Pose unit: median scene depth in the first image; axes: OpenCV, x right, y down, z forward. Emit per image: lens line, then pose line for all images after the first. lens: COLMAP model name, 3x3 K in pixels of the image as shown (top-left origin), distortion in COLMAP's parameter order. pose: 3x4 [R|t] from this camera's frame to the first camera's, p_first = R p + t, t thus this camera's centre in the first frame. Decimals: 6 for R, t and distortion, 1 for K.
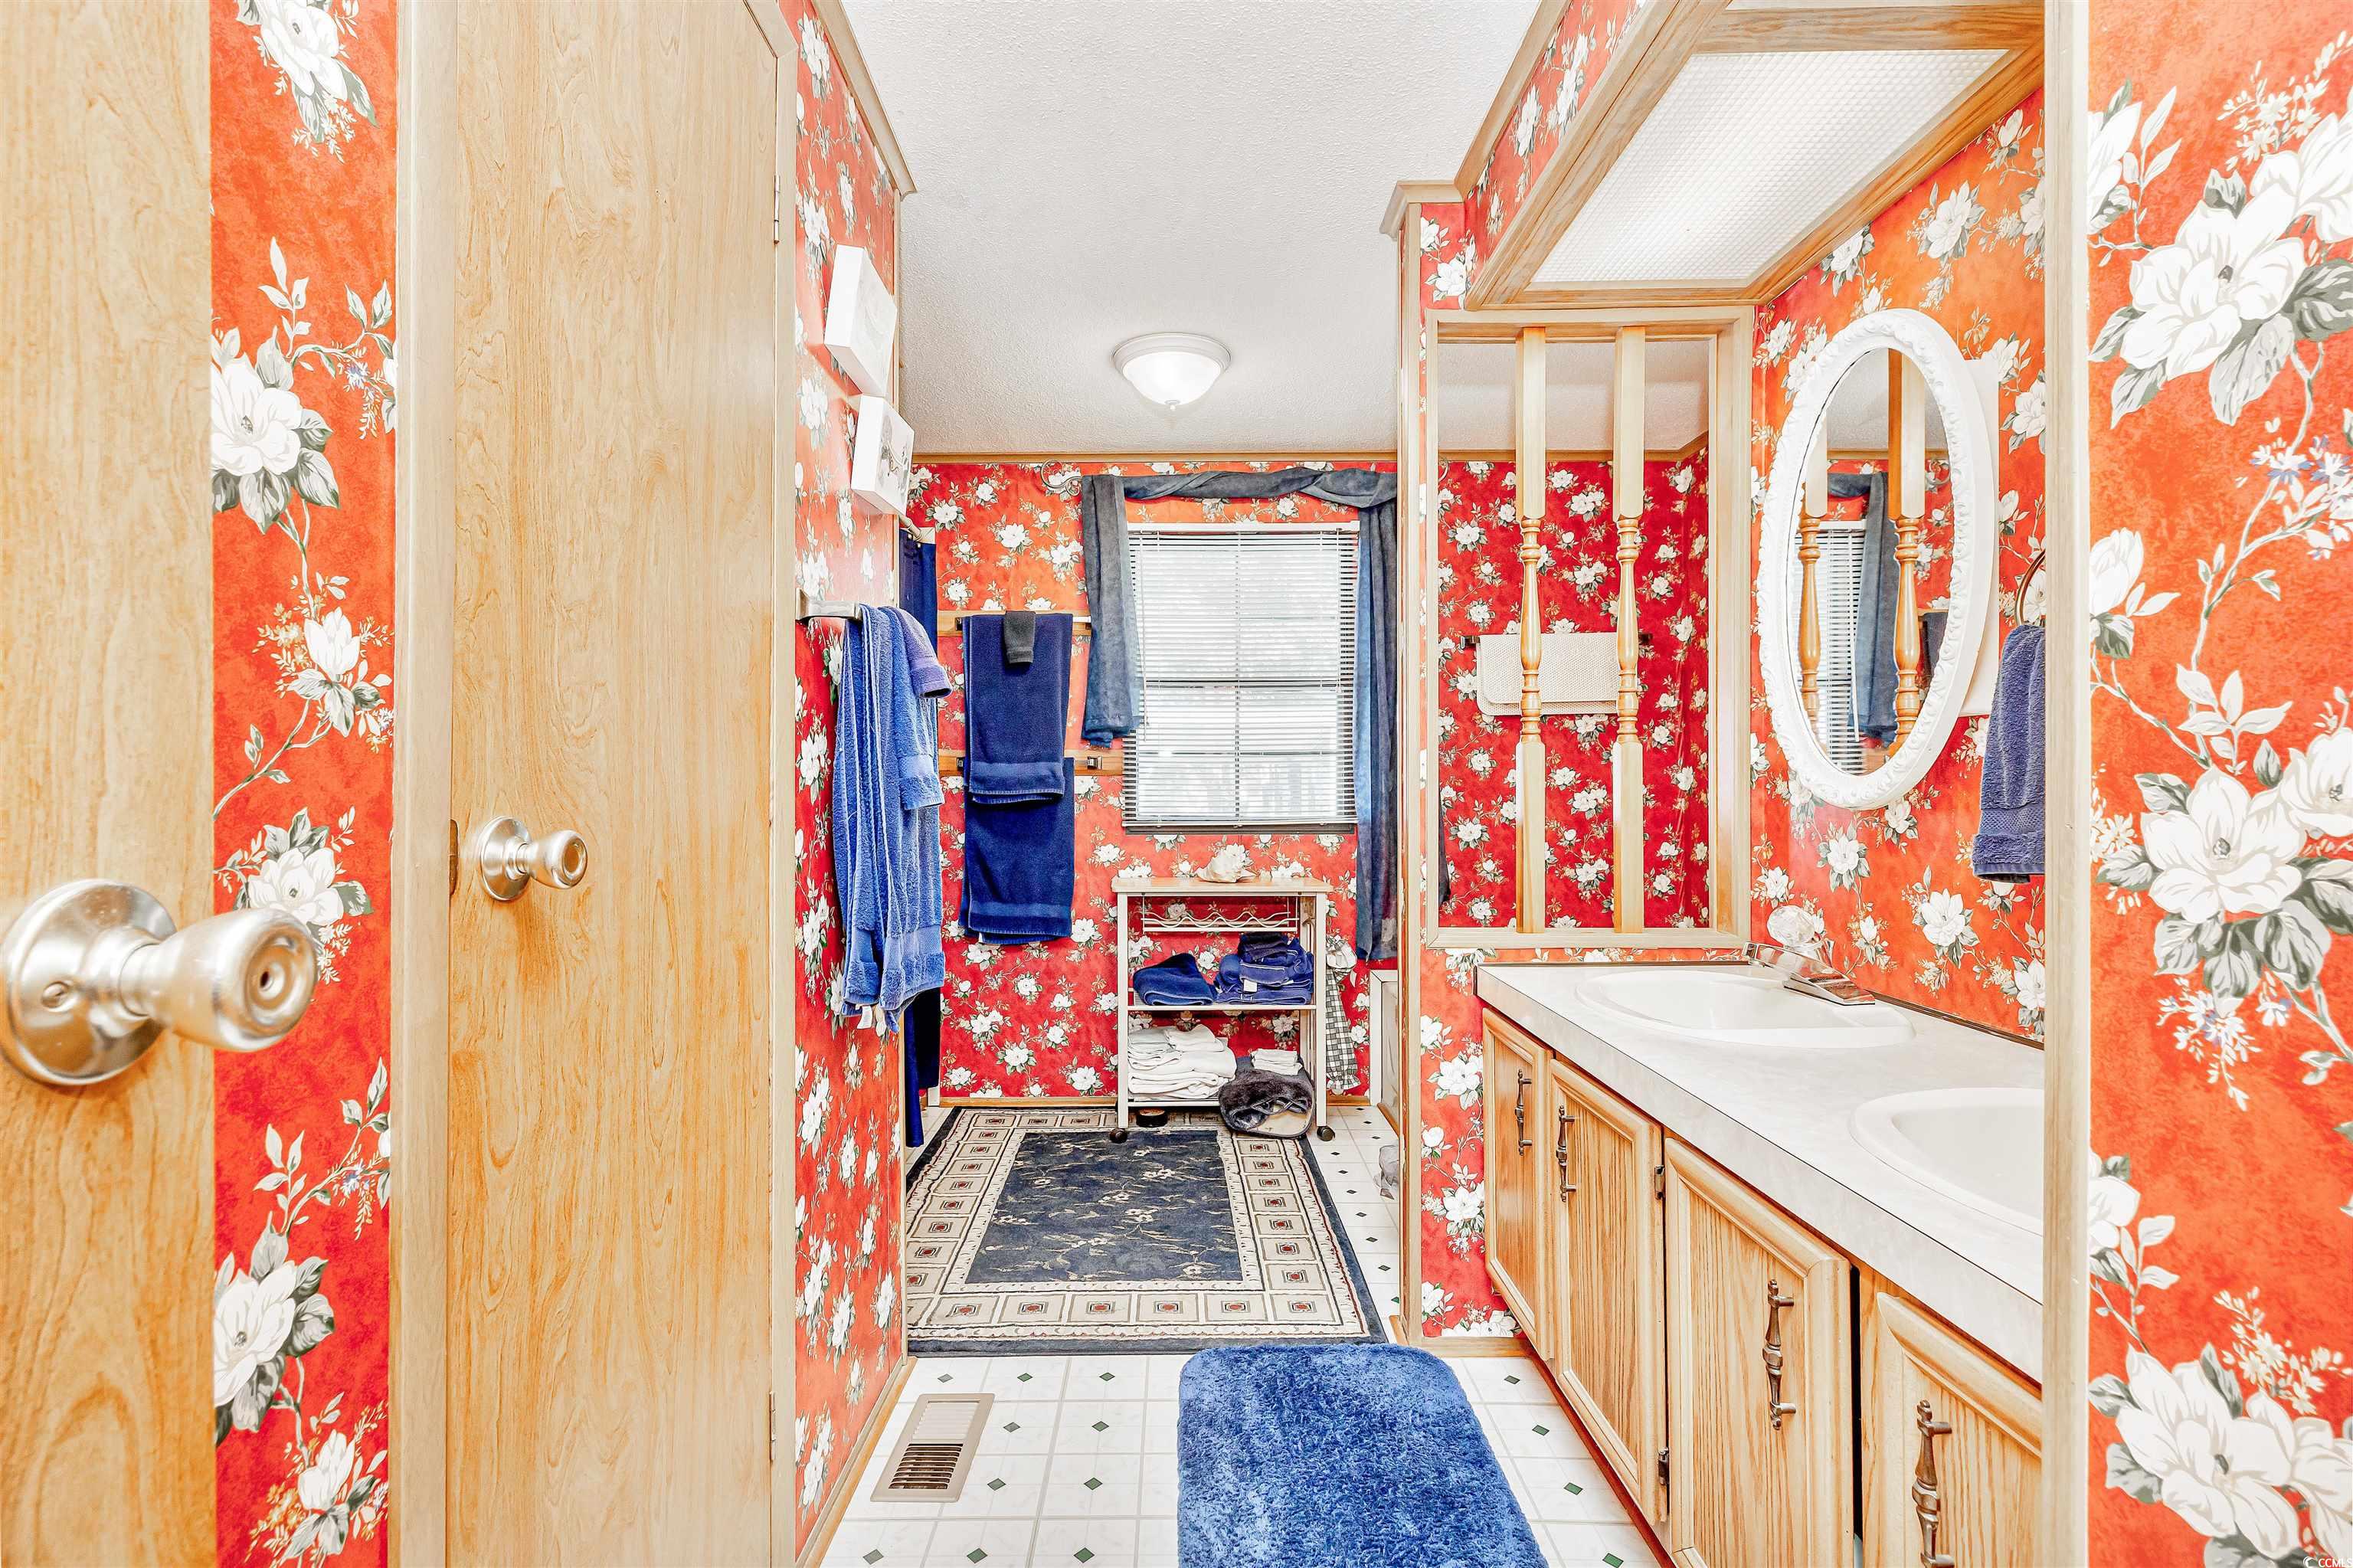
lens RADIAL K [[1053.0, 0, 1178.5], [0, 1053.0, 778.8], [0, 0, 1]] dist [0.001010, 0.000399]
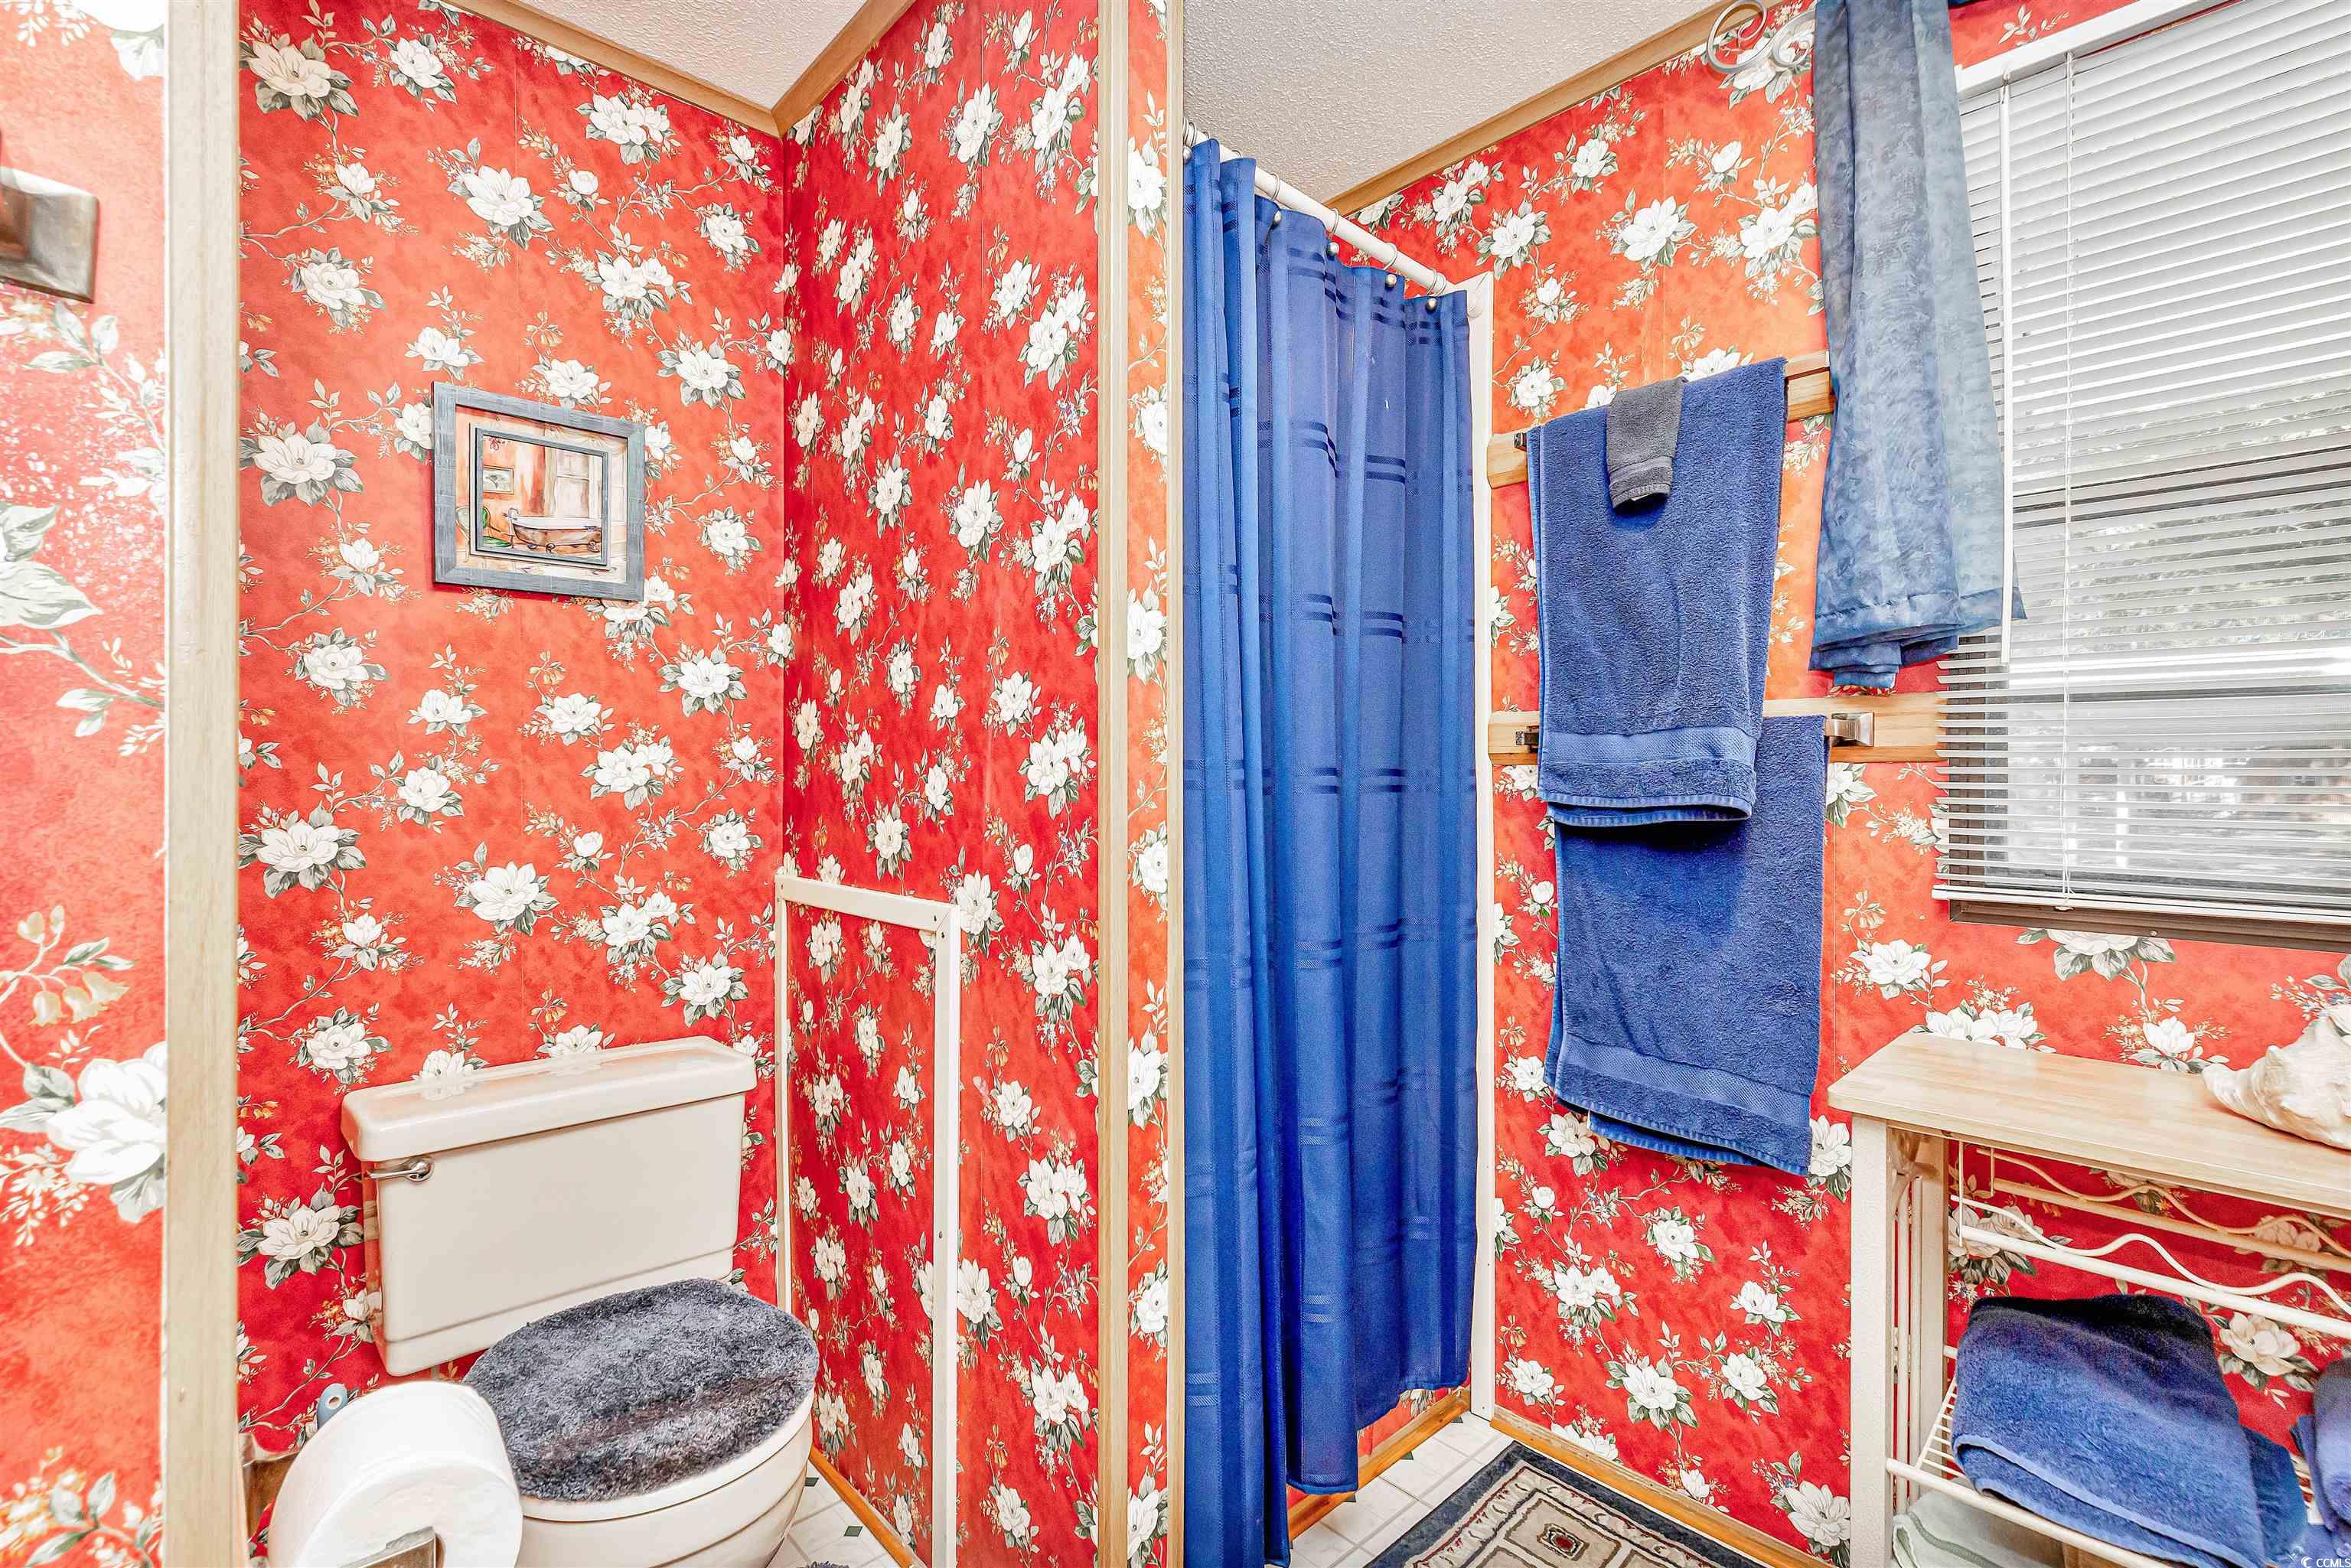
lens RADIAL K [[1052.1, 0, 1172.0], [0, 1052.1, 778.8], [0, 0, 1]] dist [0.001010, 0.000399]
pose [[0.691693, 0.006608, -0.722162, 0.027612], [-0.001643, 0.999970, 0.007577, 0.000580], [0.722190, -0.004054, 0.691683, 0.544413]]
